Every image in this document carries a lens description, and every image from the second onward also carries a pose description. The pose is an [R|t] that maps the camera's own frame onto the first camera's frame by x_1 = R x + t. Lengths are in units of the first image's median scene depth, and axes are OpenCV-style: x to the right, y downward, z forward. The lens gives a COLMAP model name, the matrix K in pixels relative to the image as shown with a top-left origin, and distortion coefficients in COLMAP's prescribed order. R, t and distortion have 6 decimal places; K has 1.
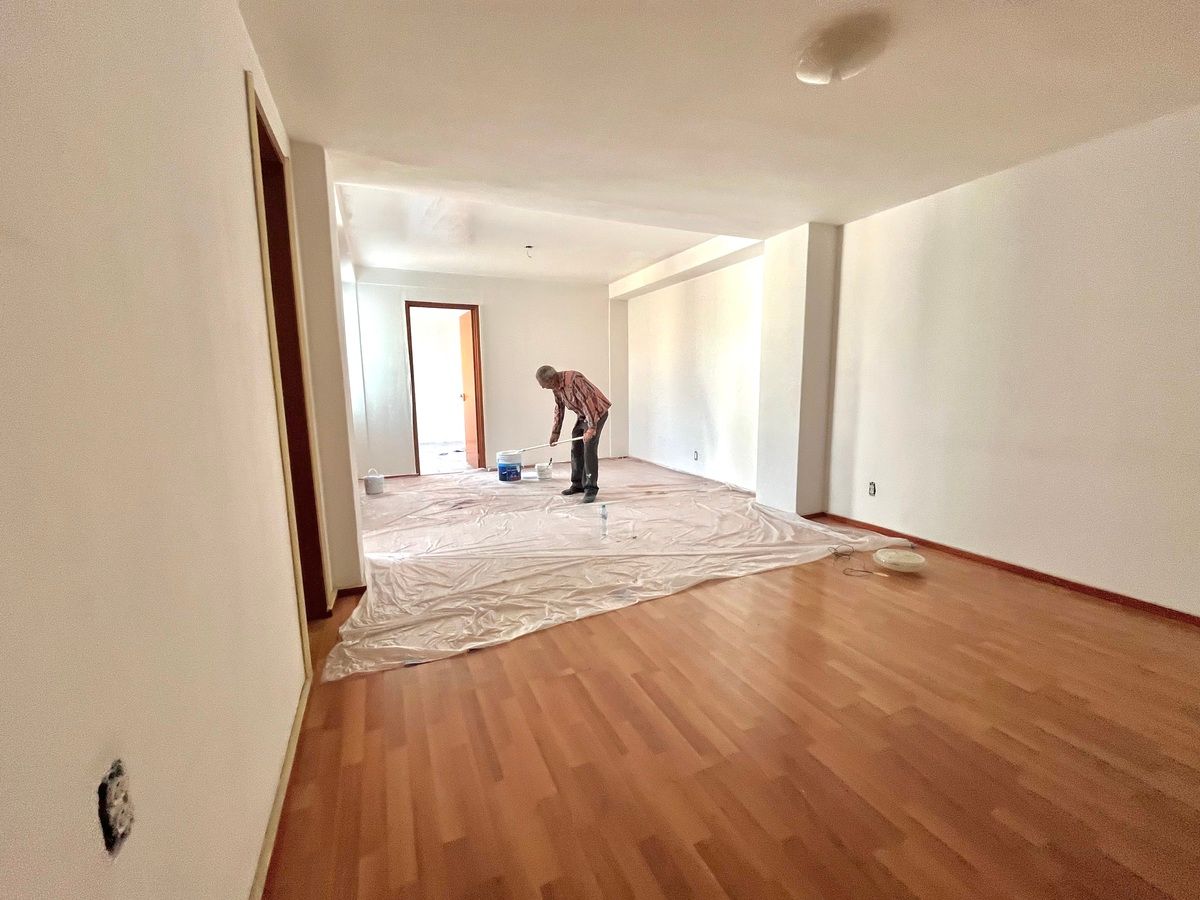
lens RADIAL K [[486.3, 0, 597.3], [0, 486.3, 449.9], [0, 0, 1]] dist [-0.001289, -0.000210]
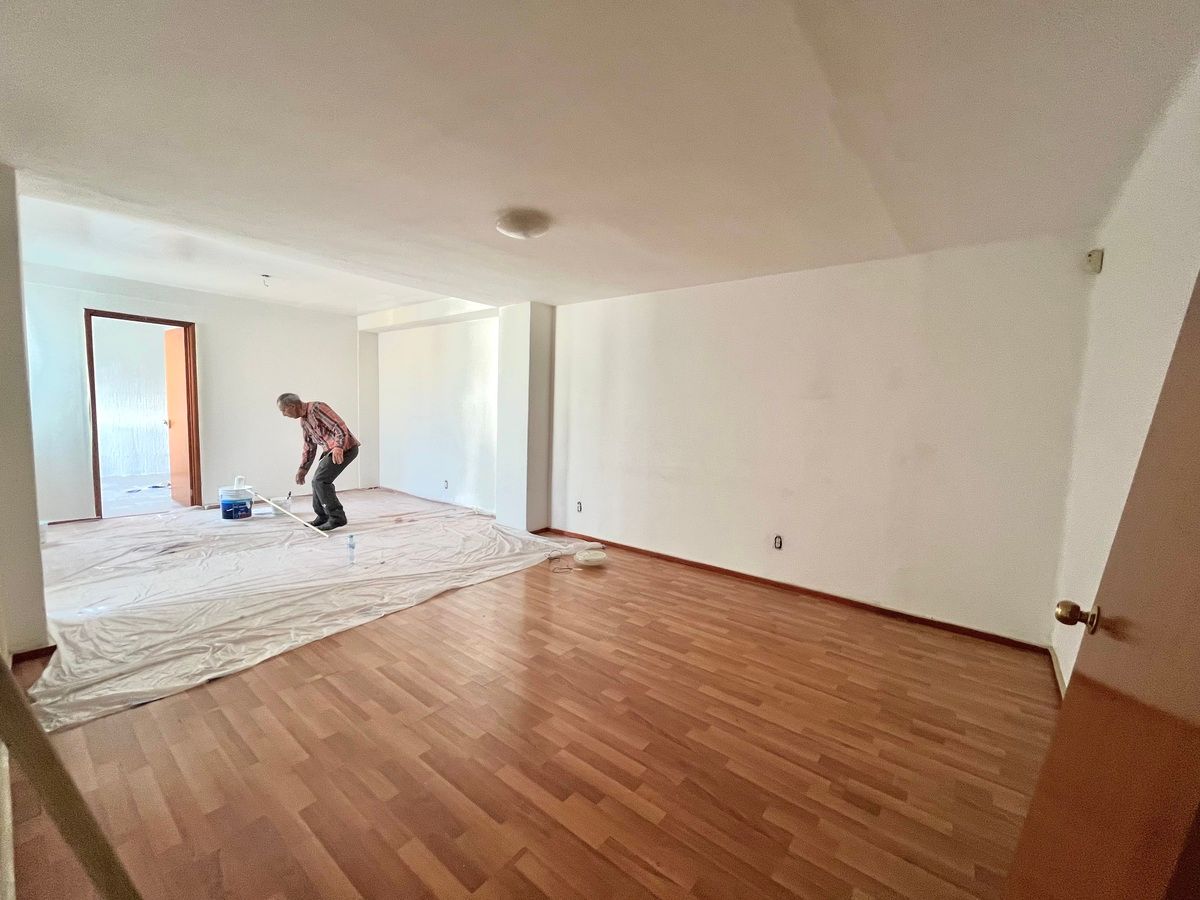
lens RADIAL K [[486.3, 0, 597.3], [0, 486.3, 449.9], [0, 0, 1]] dist [-0.001289, -0.000210]
pose [[0.886833, 0.001665, 0.462087, -0.001580], [0.022045, 0.998702, -0.045908, -0.015533], [-0.461564, 0.050900, 0.885646, -0.244559]]
